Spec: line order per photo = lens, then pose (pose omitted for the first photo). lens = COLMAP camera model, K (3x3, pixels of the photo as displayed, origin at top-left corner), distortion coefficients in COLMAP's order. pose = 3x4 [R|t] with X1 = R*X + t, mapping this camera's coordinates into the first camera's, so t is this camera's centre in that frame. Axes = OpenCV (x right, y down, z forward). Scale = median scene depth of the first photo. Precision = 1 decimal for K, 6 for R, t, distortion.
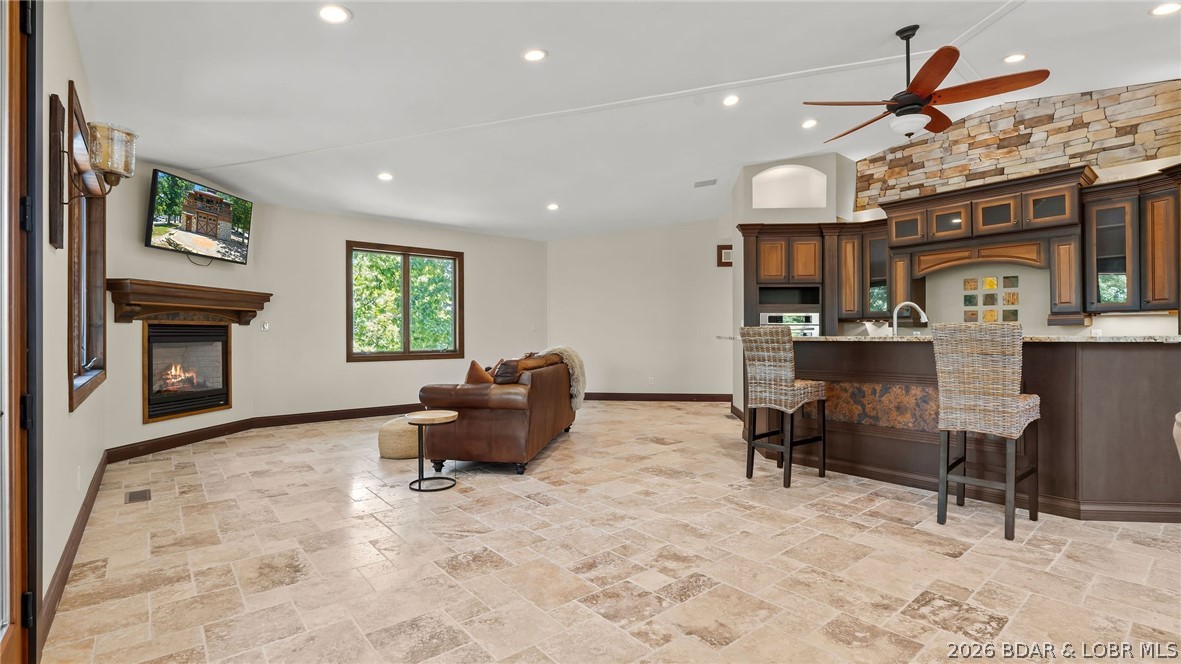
lens RADIAL K [[532.1, 0, 578.1], [0, 532.1, 330.0], [0, 0, 1]] dist [-0.011371, 0.003625]
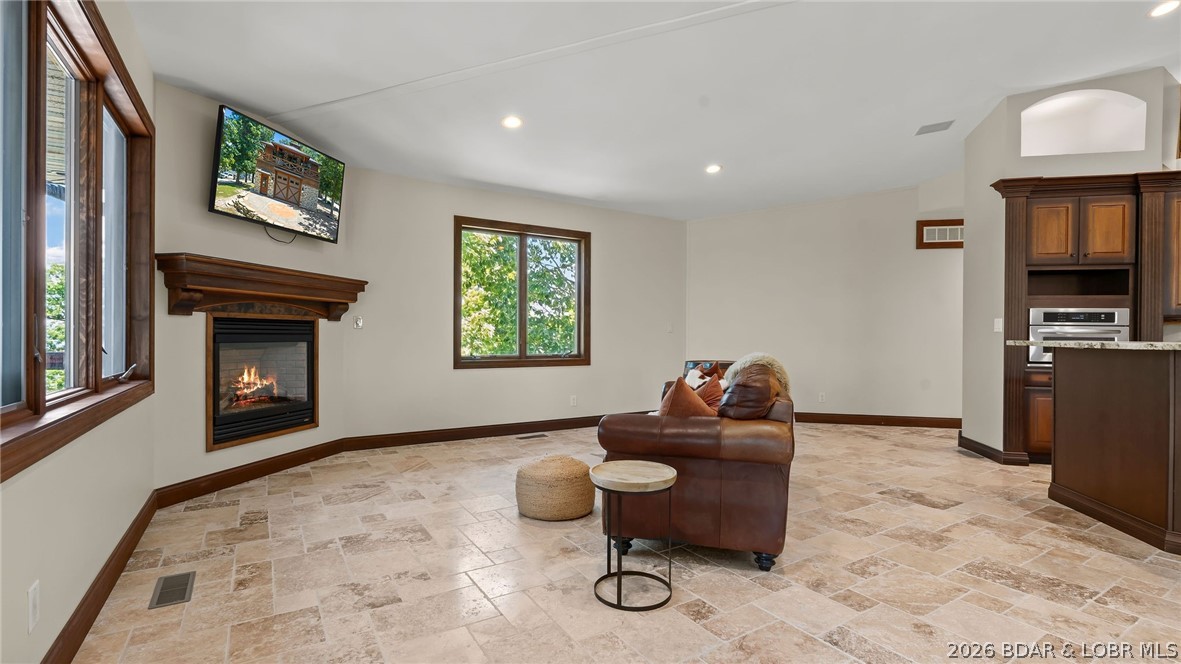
lens RADIAL K [[532.1, 0, 579.7], [0, 532.1, 338.6], [0, 0, 1]] dist [-0.011371, 0.003625]
pose [[0.991519, 0.009475, -0.129613, -0.180680], [-0.007817, 0.999881, 0.013295, 0.003891], [0.129724, -0.012169, 0.991475, 0.290218]]
